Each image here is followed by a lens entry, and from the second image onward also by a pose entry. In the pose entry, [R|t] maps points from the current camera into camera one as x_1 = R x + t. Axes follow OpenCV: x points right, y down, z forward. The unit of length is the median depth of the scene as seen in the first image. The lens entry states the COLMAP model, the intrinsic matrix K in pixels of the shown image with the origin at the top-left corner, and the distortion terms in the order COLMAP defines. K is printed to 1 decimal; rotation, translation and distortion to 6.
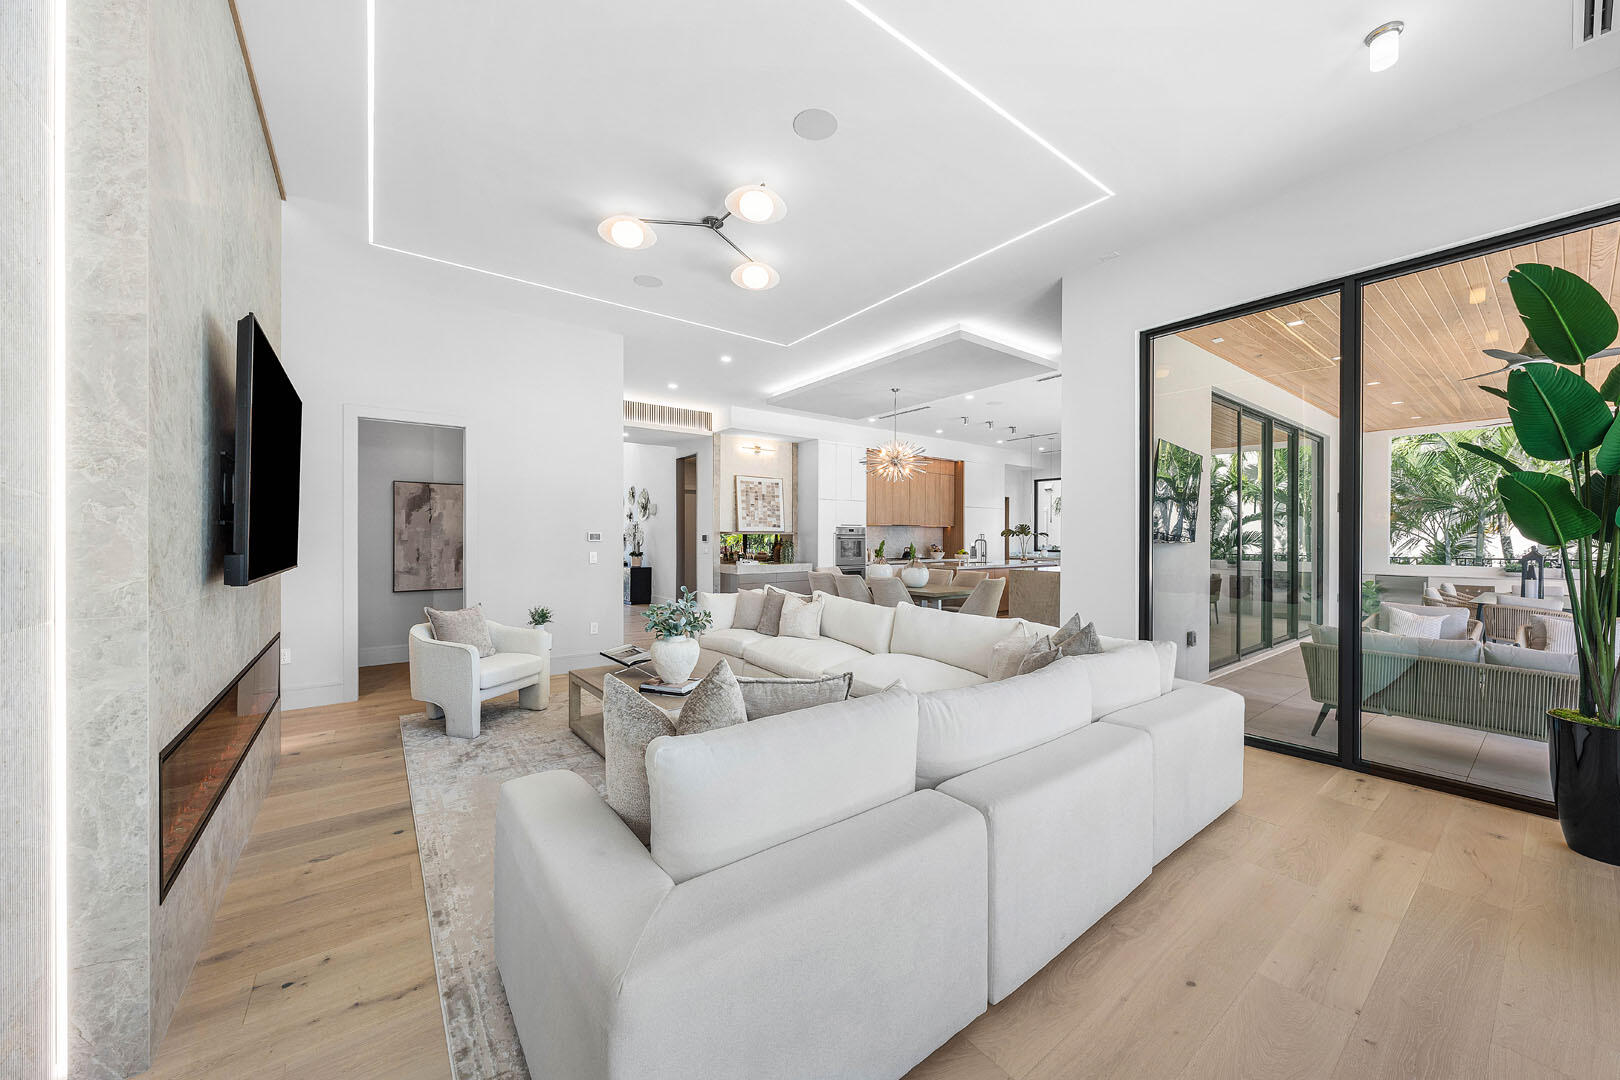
lens RADIAL K [[577.1, 0, 810.0], [0, 577.1, 540.0], [0, 0, 1]] dist [0.000097, 0.000012]
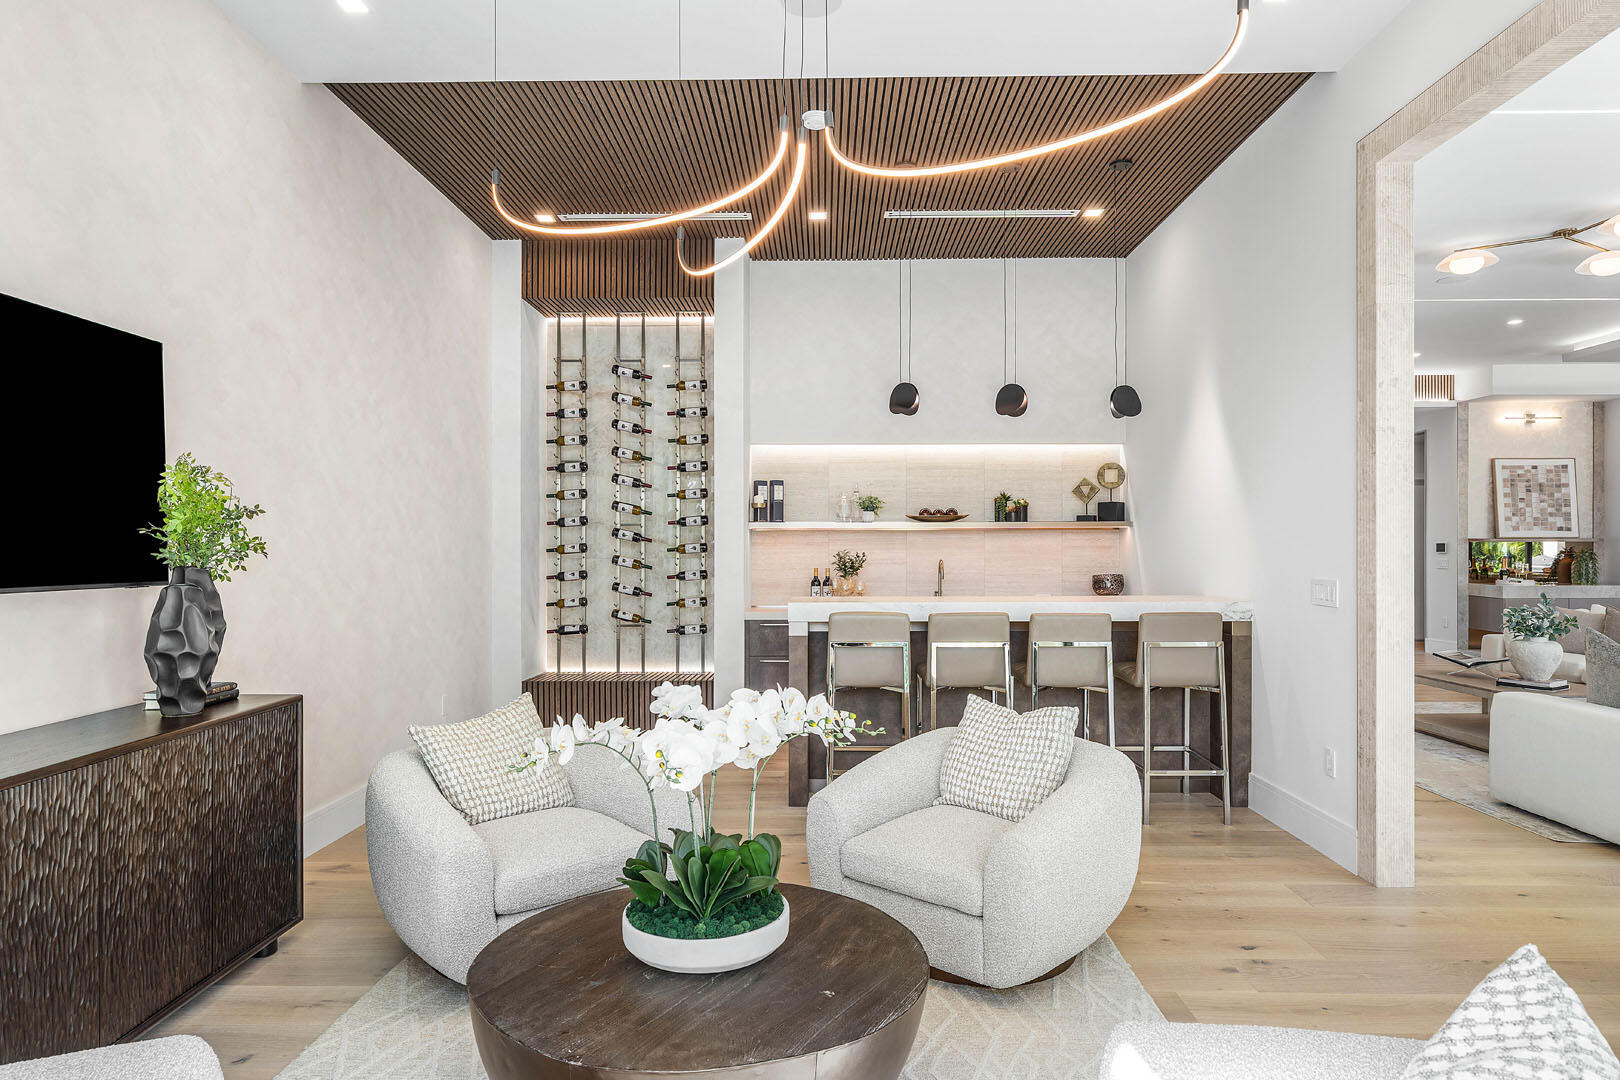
lens RADIAL K [[948.1, 0, 810.7], [0, 948.1, 550.9], [0, 0, 1]] dist [-0.001158, -0.000550]
pose [[0.787843, -0.002734, -0.615871, -0.072401], [0.001966, 0.999996, -0.001925, 0.001690], [0.615874, 0.000306, 0.787845, -0.426117]]
